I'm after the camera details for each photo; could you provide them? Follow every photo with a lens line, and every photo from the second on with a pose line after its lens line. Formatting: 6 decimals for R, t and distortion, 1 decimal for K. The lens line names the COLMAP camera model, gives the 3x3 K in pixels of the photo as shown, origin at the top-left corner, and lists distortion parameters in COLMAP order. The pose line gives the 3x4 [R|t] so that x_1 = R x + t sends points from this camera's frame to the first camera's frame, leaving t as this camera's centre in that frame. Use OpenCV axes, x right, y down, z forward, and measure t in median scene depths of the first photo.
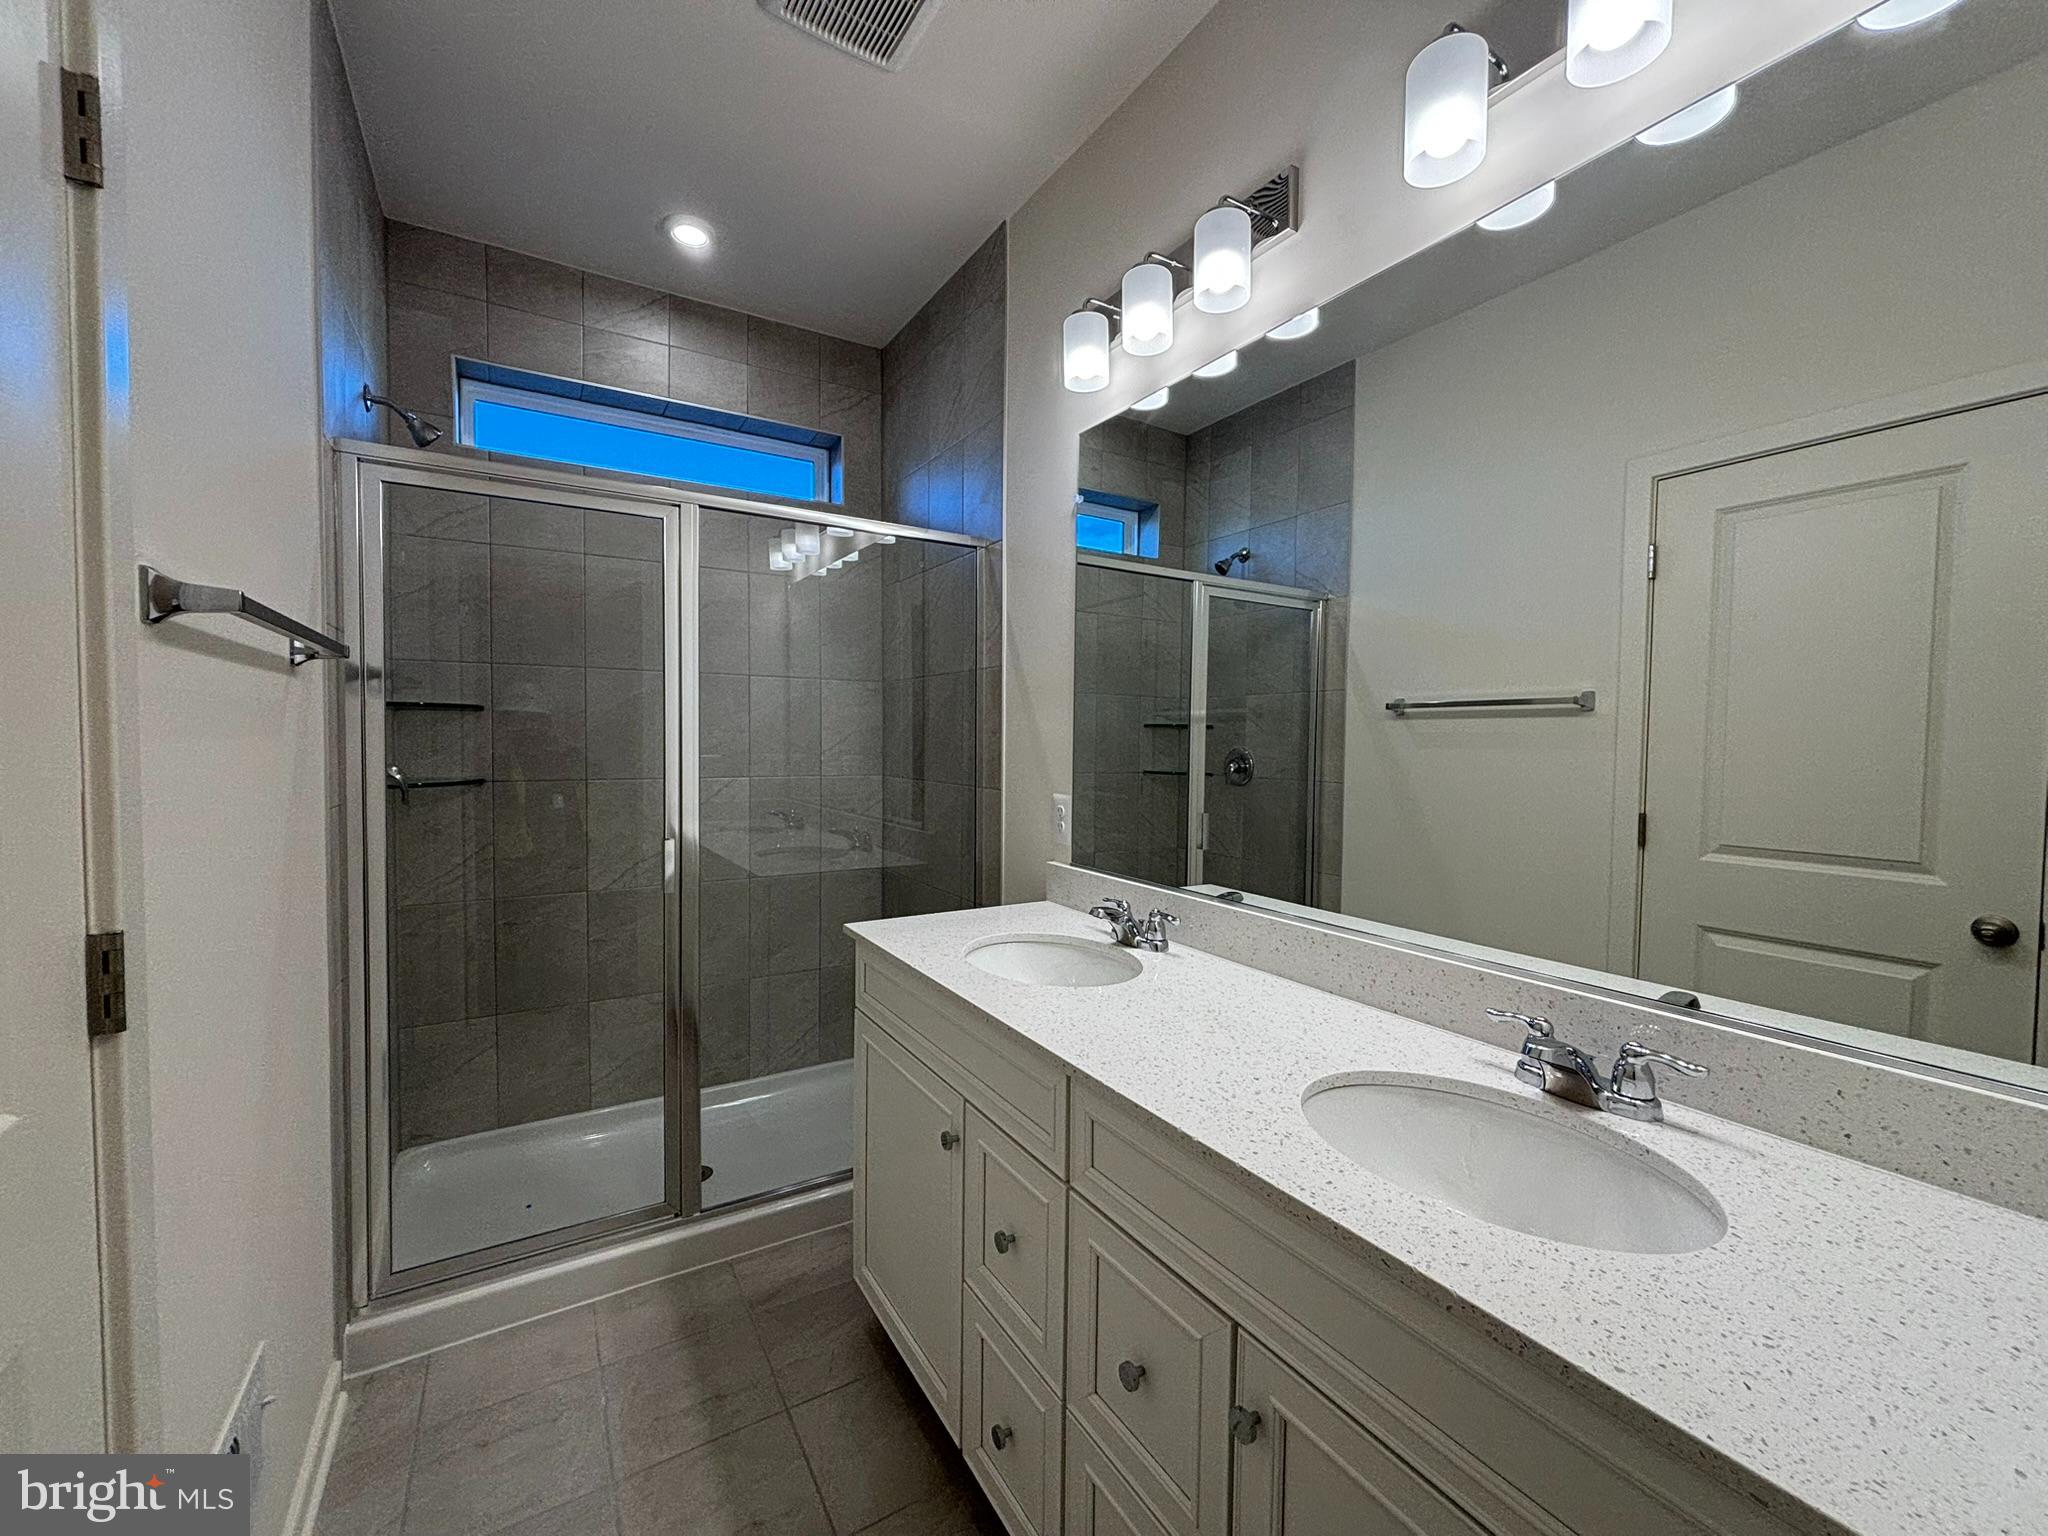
lens RADIAL K [[818.1, 0, 1020.2], [0, 818.1, 768.1], [0, 0, 1]] dist [-0.004467, 0.000385]
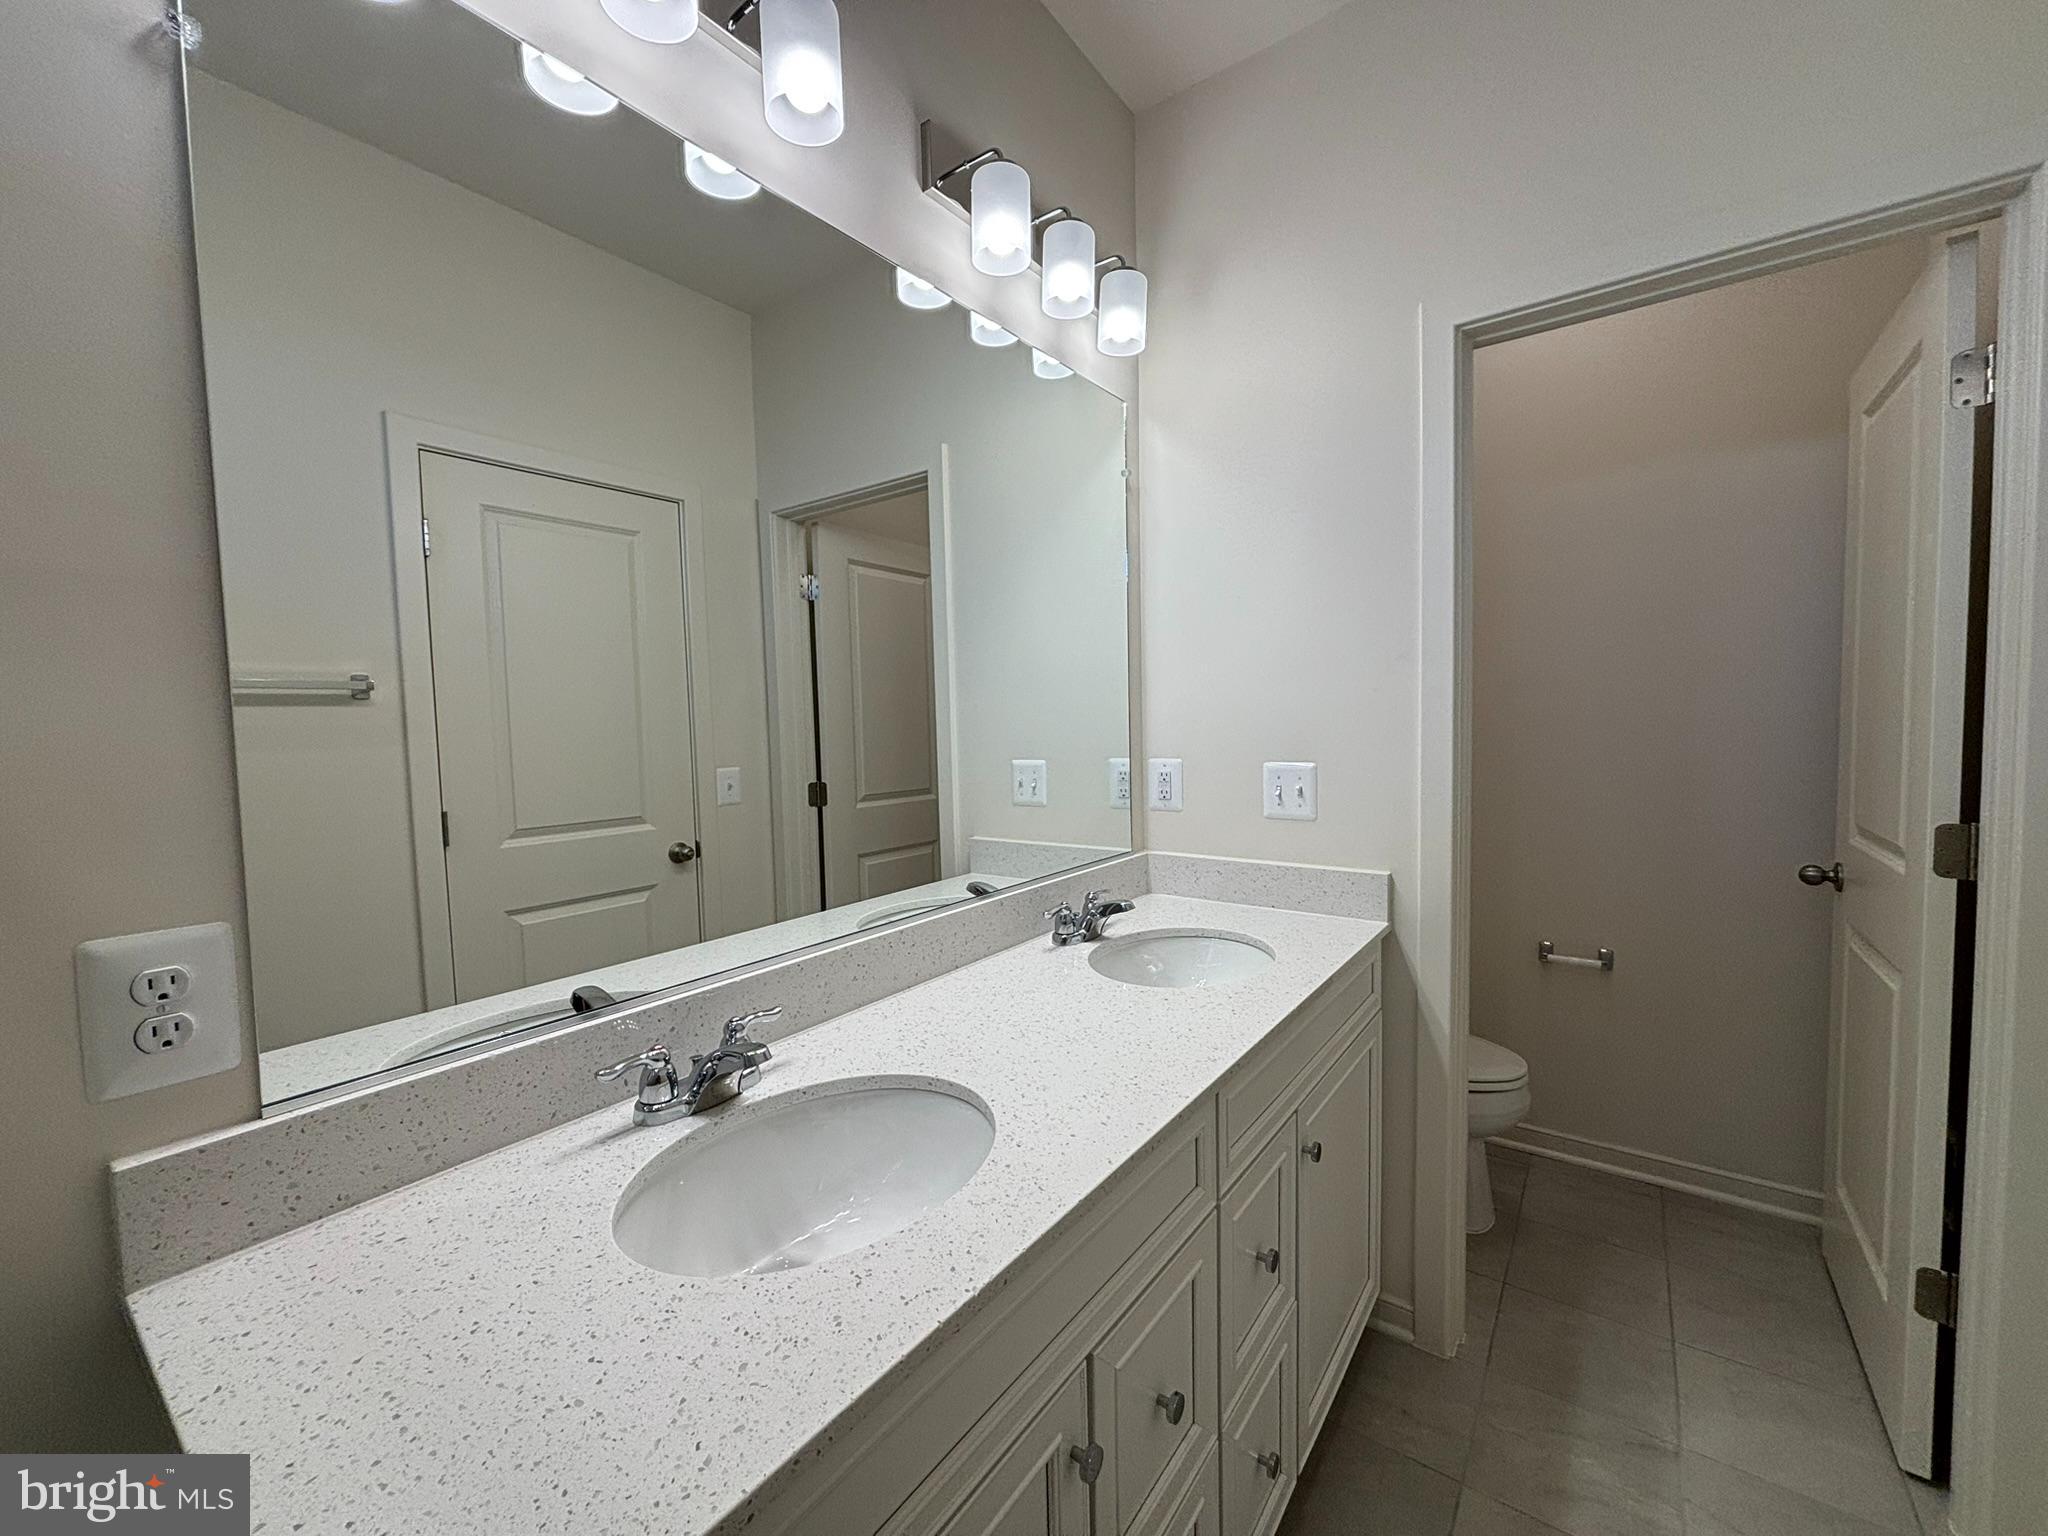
lens RADIAL K [[818.1, 0, 1008.7], [0, 818.1, 761.5], [0, 0, 1]] dist [-0.004467, 0.000385]
pose [[-0.383329, -0.041592, 0.922675, -0.315298], [0.055518, 0.996142, 0.067969, -0.027308], [-0.921942, 0.077279, -0.379541, 0.728090]]
